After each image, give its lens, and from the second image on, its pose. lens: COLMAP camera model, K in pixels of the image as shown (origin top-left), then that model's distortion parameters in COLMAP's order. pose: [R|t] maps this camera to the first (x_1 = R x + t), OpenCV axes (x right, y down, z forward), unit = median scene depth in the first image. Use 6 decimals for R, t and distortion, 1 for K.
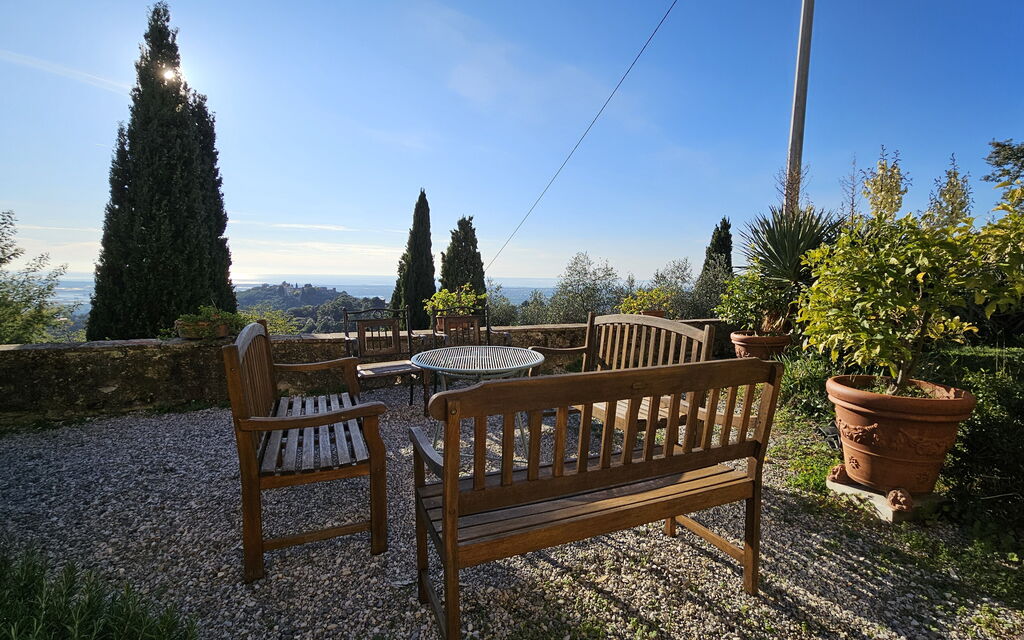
lens RADIAL K [[460.8, 0, 512.0], [0, 460.8, 320.0], [0, 0, 1]] dist [0.000780, -0.000339]
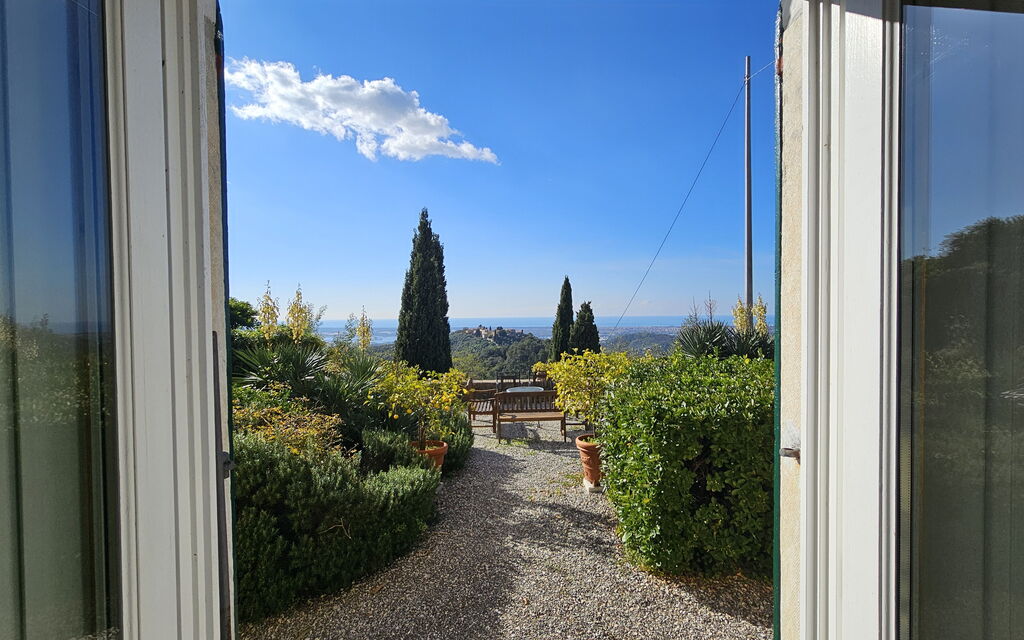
lens RADIAL K [[456.5, 0, 516.9], [0, 456.5, 323.1], [0, 0, 1]] dist [-0.001767, -0.000635]
pose [[0.929143, -0.023157, -0.368993, 0.322159], [-0.007191, 0.996716, -0.080657, -0.039354], [0.369649, 0.077596, 0.925926, -0.636446]]
